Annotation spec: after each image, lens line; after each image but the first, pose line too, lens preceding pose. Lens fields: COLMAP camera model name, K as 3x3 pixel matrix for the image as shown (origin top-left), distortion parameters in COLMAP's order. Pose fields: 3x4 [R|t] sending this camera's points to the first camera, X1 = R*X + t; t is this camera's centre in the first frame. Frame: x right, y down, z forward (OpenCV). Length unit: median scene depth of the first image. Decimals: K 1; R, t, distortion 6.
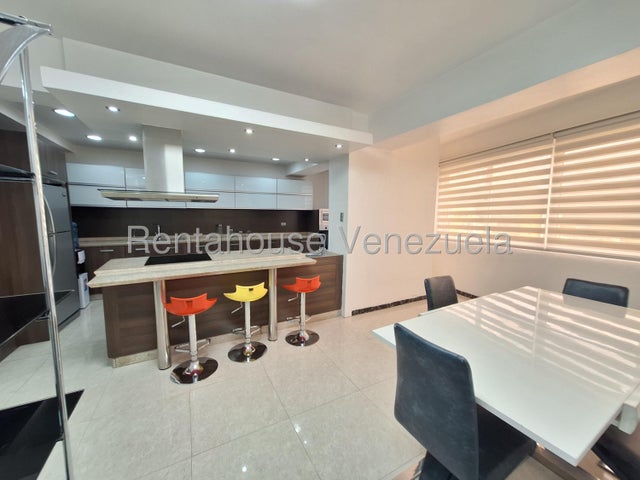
lens RADIAL K [[251.0, 0, 317.0], [0, 251.0, 239.6], [0, 0, 1]] dist [0.000035, -0.000255]
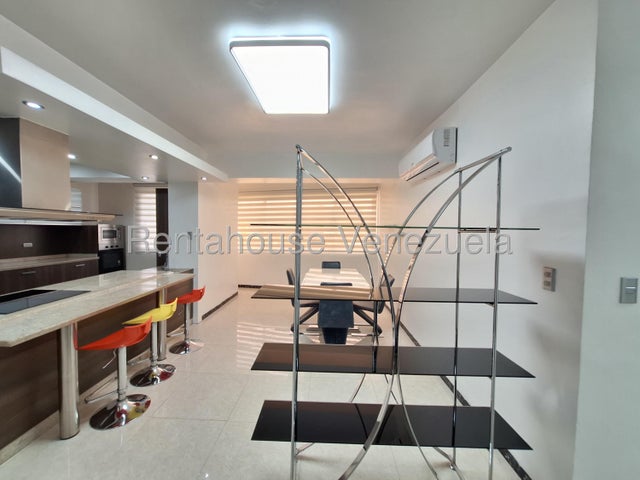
lens RADIAL K [[251.0, 0, 317.0], [0, 251.0, 239.6], [0, 0, 1]] dist [0.000035, -0.000255]
pose [[0.501999, -0.033800, 0.864207, -0.603432], [0.077661, 0.996961, -0.006119, -0.018759], [-0.861374, 0.070187, 0.503099, -0.061999]]
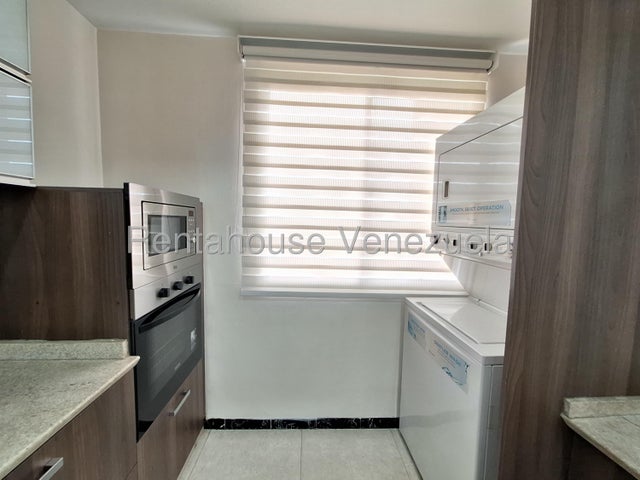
lens RADIAL K [[254.9, 0, 316.6], [0, 254.9, 239.2], [0, 0, 1]] dist [-0.001822, -0.000388]
pose [[0.437661, -0.059591, 0.897163, -0.145229], [0.062728, 0.997394, 0.035648, -0.150077], [-0.896949, 0.040676, 0.440259, 1.448485]]
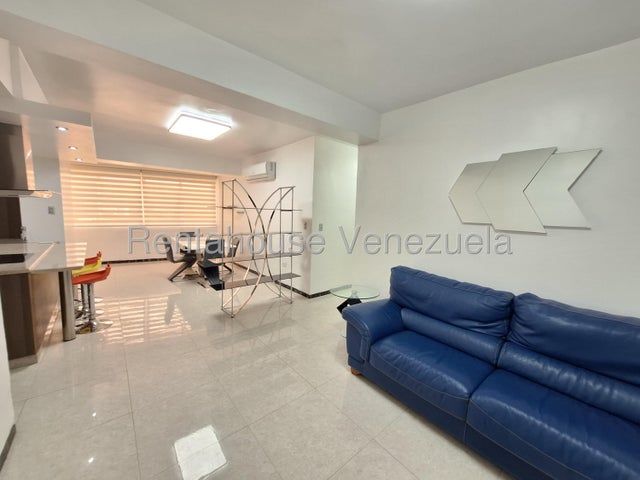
lens RADIAL K [[251.0, 0, 317.0], [0, 251.0, 239.6], [0, 0, 1]] dist [0.000035, -0.000255]
pose [[-0.211152, -0.118497, 0.970244, -1.356331], [0.064868, 0.988737, 0.134873, -0.031467], [-0.975299, 0.091416, -0.201087, 0.033124]]
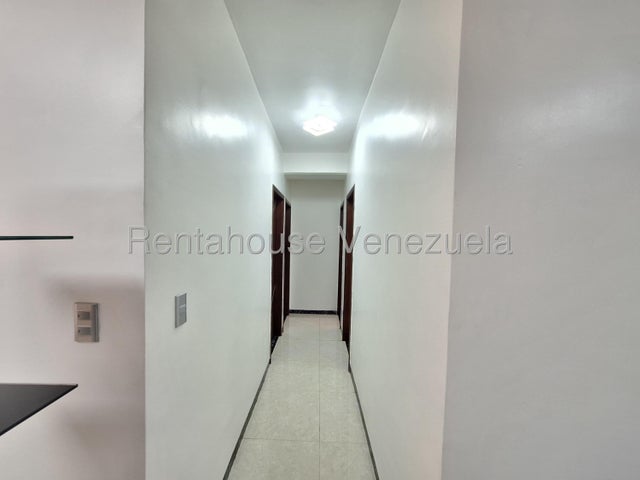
lens RADIAL K [[254.9, 0, 316.6], [0, 254.9, 239.2], [0, 0, 1]] dist [-0.001822, -0.000388]
pose [[-0.876103, -0.024189, 0.481518, -0.366284], [0.030293, 0.994005, 0.105051, -0.023287], [-0.481172, 0.106623, -0.870118, -0.082490]]
